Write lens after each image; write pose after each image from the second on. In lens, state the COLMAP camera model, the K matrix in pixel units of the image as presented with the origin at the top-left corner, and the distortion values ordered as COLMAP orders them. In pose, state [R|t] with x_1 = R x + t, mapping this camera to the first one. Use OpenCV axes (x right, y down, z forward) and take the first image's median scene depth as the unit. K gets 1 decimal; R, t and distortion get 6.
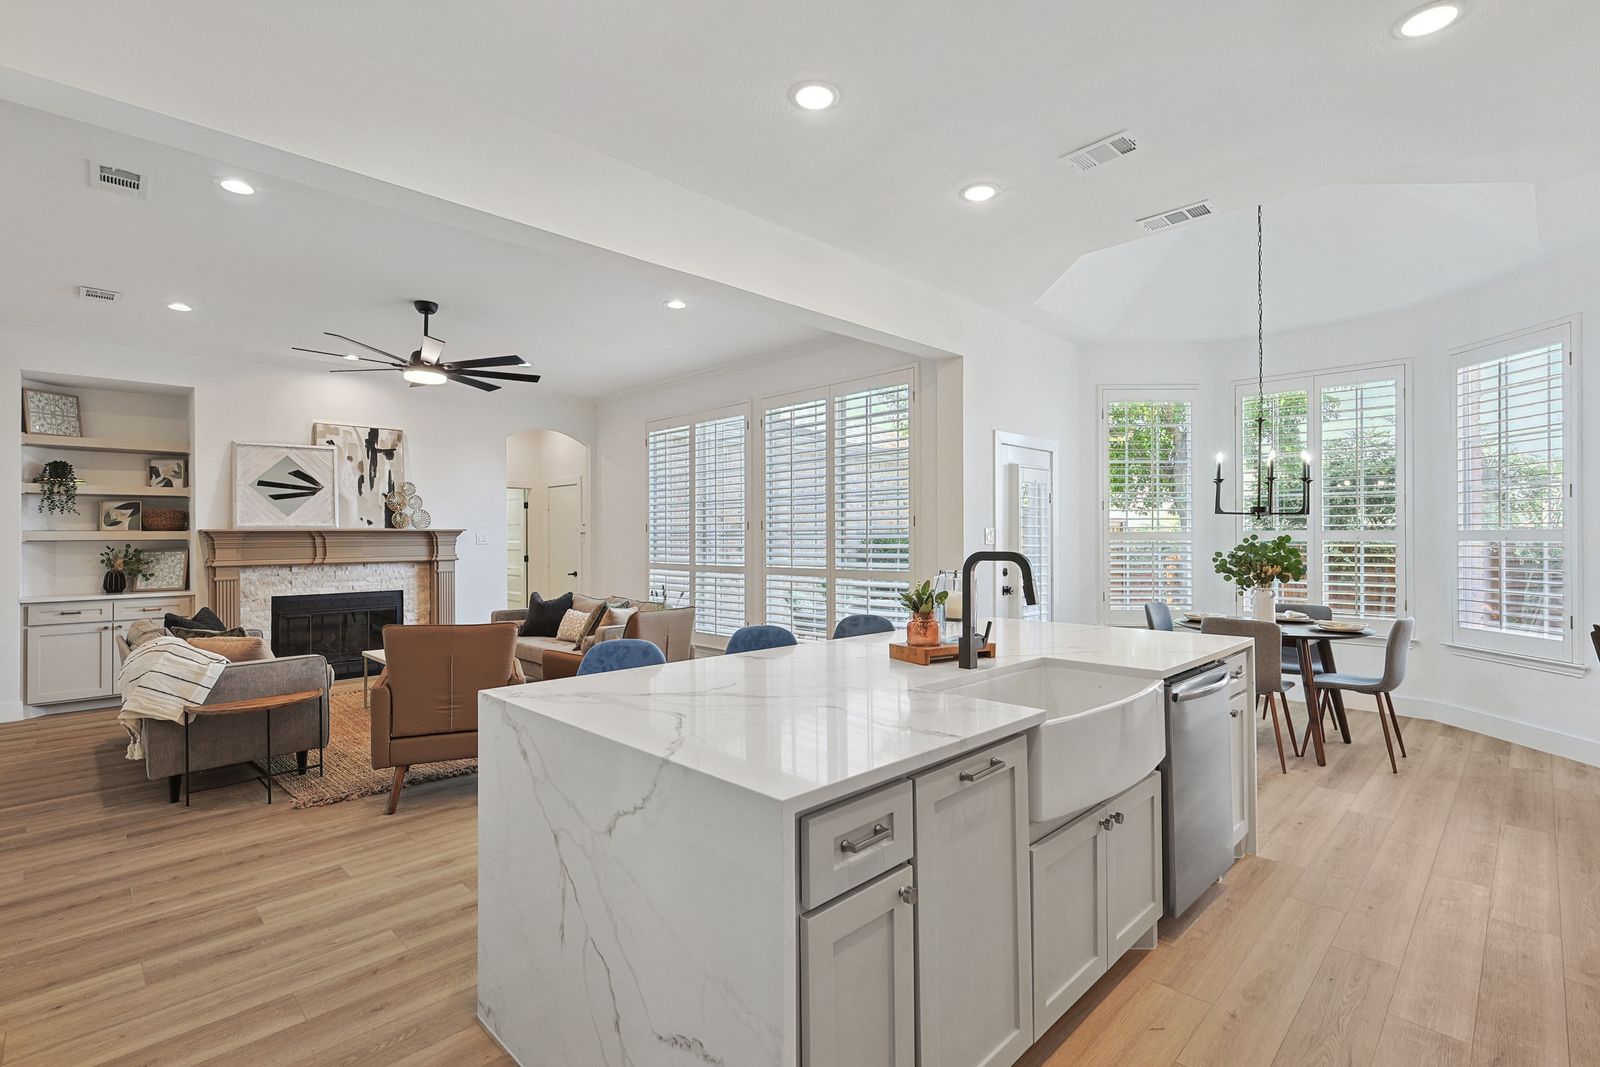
lens RADIAL K [[751.2, 0, 797.2], [0, 751.2, 531.0], [0, 0, 1]] dist [0.005901, -0.000217]
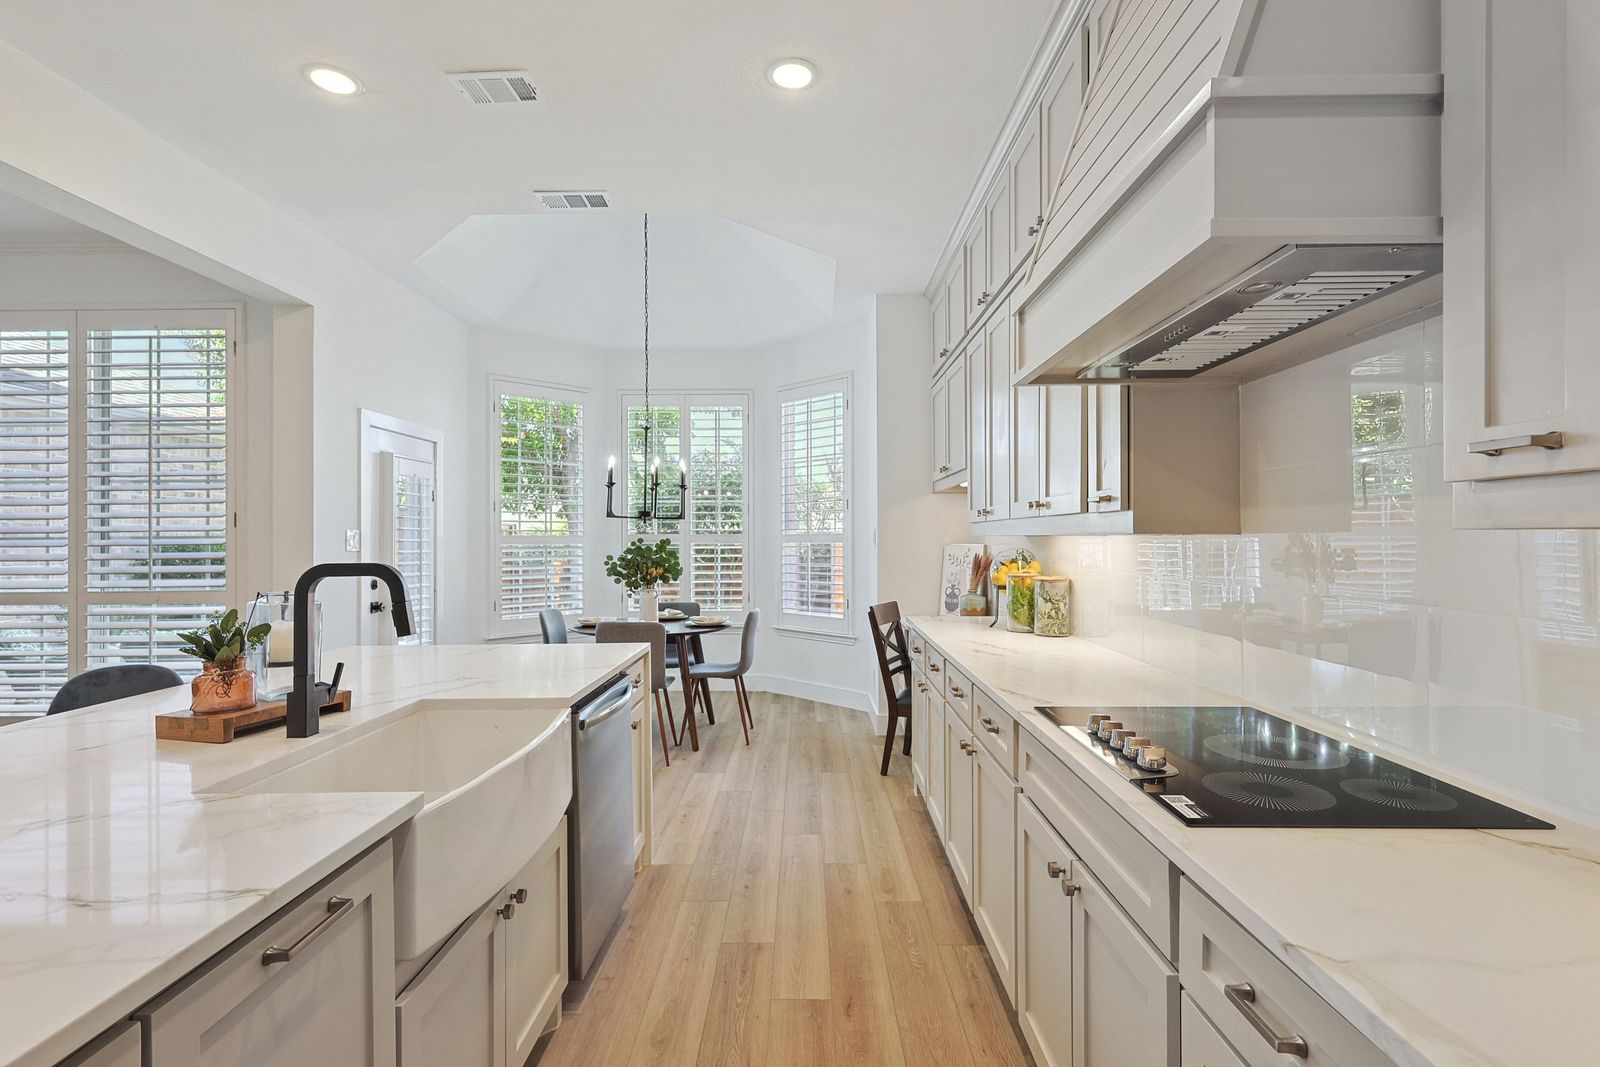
lens RADIAL K [[751.2, 0, 801.4], [0, 751.2, 532.6], [0, 0, 1]] dist [0.005901, -0.000217]
pose [[0.711396, 0.003776, 0.702782, 0.042466], [-0.002378, 0.999993, -0.002966, -0.000026], [-0.702788, 0.000439, 0.711399, 0.123176]]
